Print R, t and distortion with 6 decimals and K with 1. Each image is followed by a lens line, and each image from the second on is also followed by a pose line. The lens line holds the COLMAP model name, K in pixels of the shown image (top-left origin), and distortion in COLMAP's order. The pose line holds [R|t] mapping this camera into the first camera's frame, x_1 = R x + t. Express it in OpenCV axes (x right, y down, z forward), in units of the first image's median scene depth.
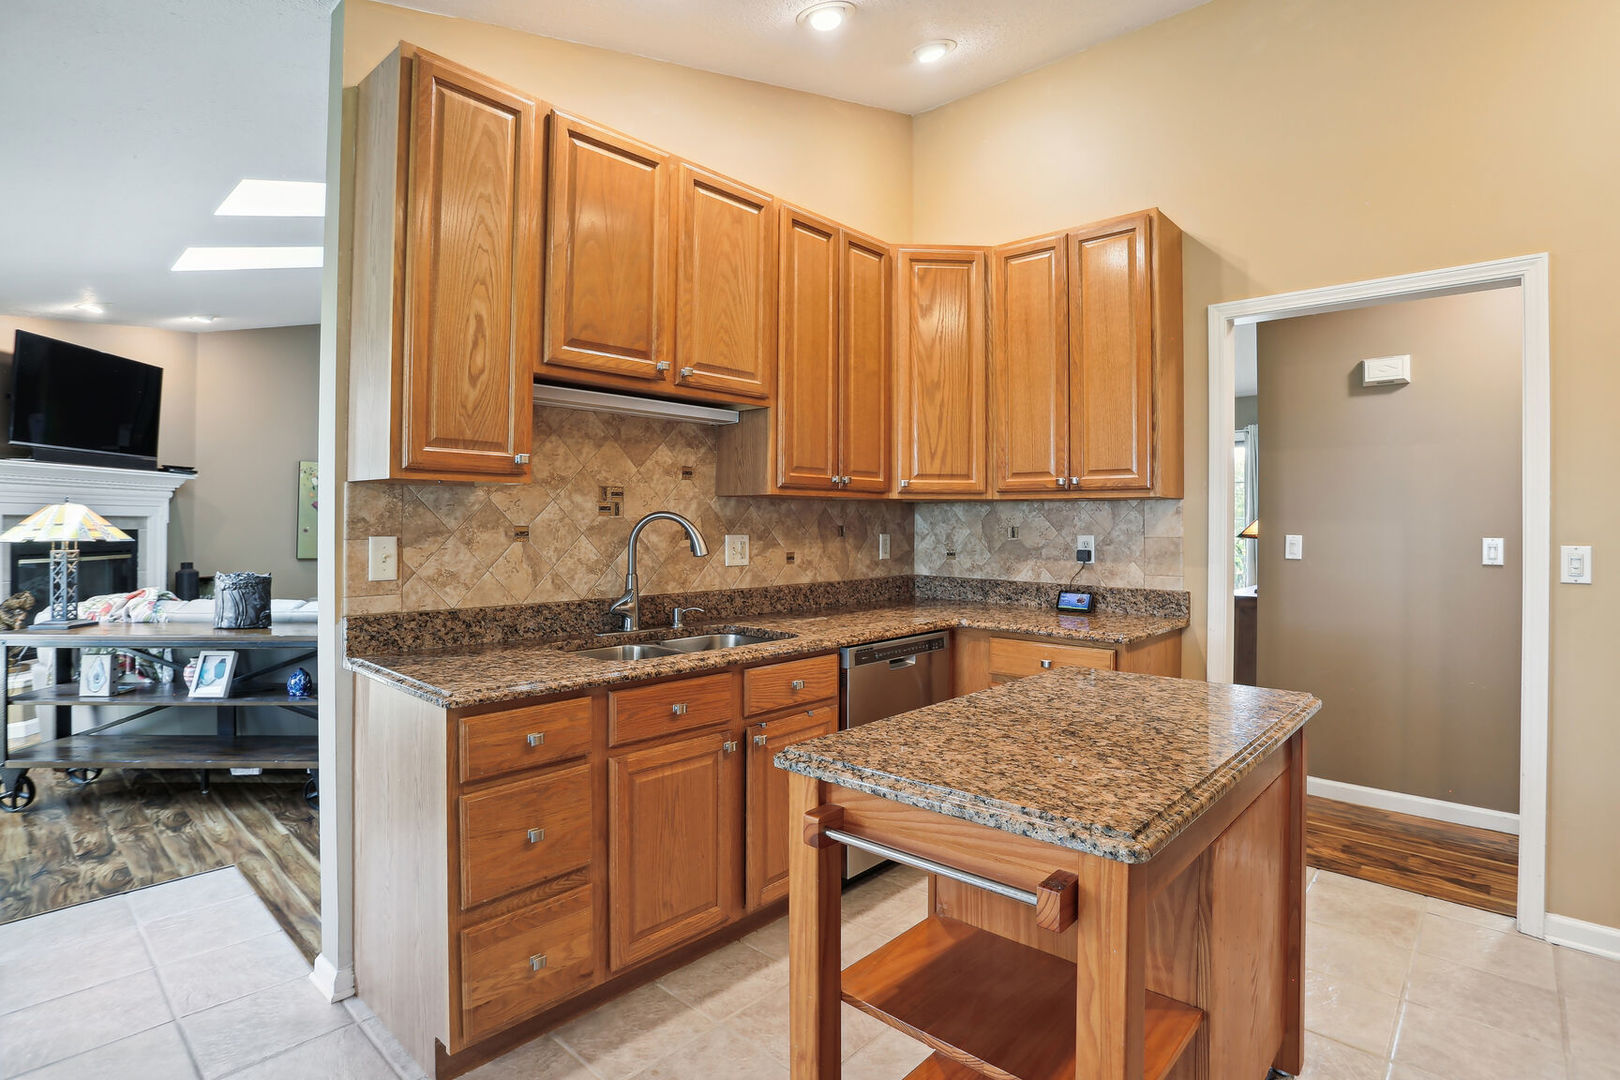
lens RADIAL K [[810.2, 0, 801.9], [0, 810.2, 517.4], [0, 0, 1]] dist [-0.070398, 0.025055]
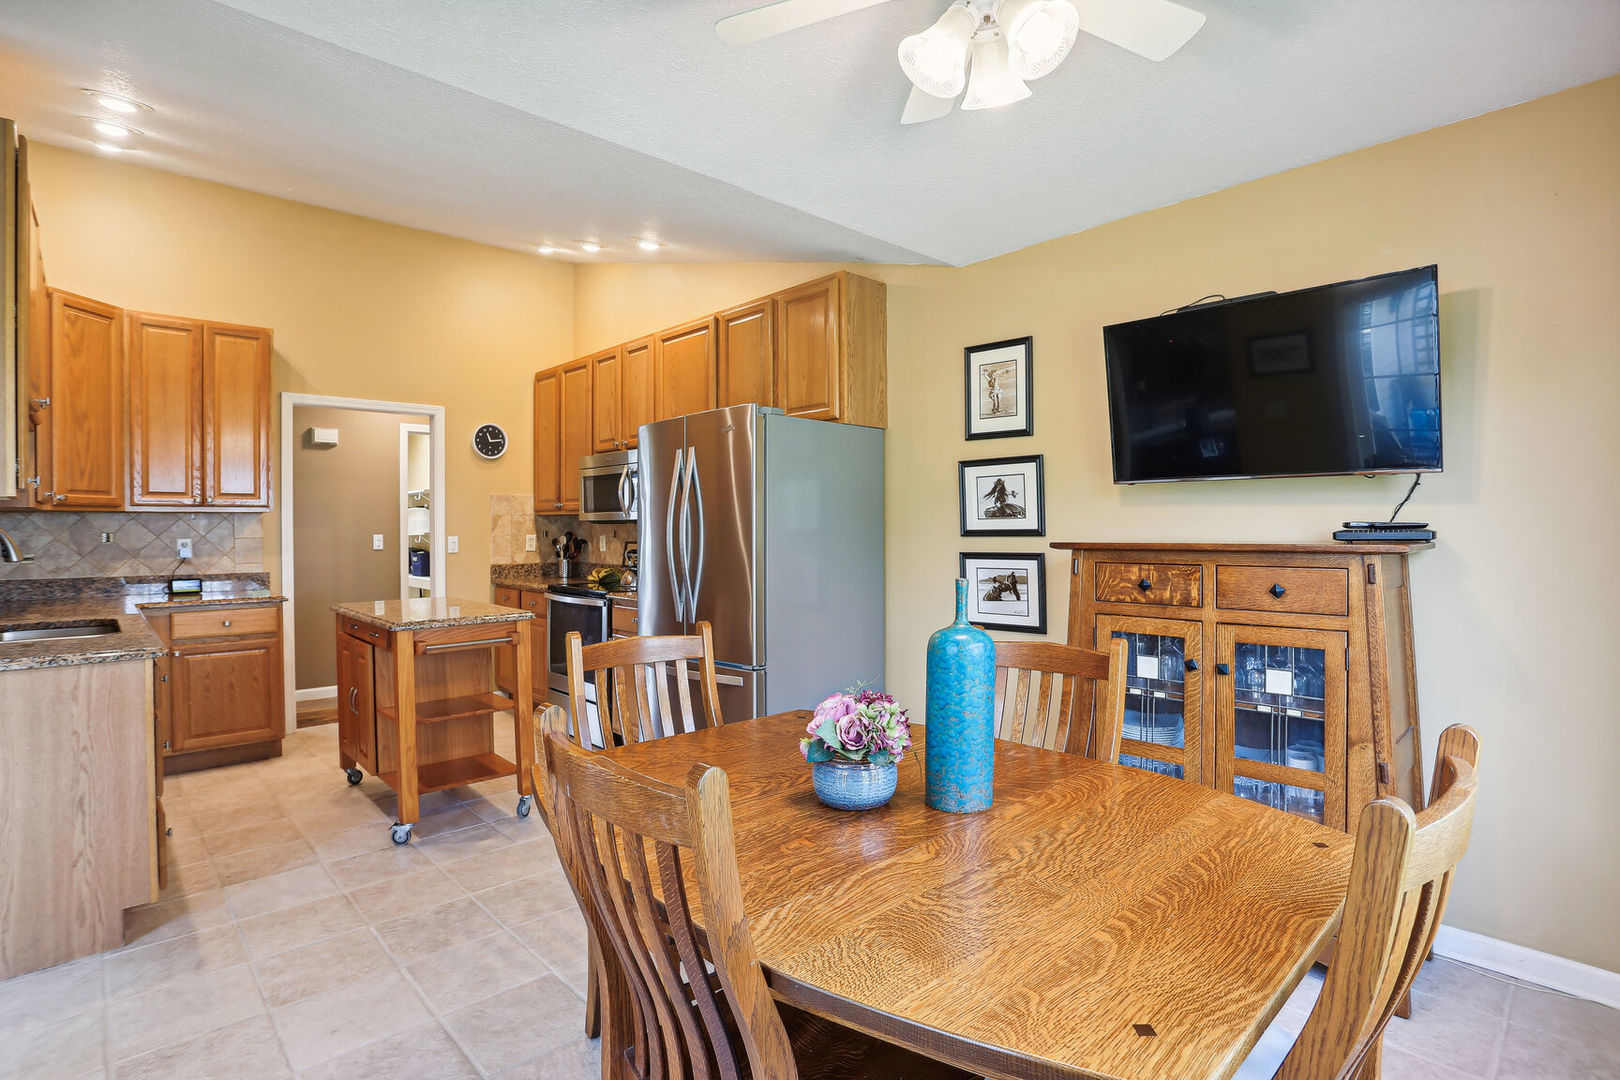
lens RADIAL K [[810.2, 0, 820.5], [0, 810.2, 532.3], [0, 0, 1]] dist [-0.070398, 0.025055]
pose [[0.055357, -0.015436, 0.998347, -0.930799], [-0.003997, 0.999869, 0.015682, -0.013341], [-0.998459, -0.004858, 0.055288, -0.156045]]
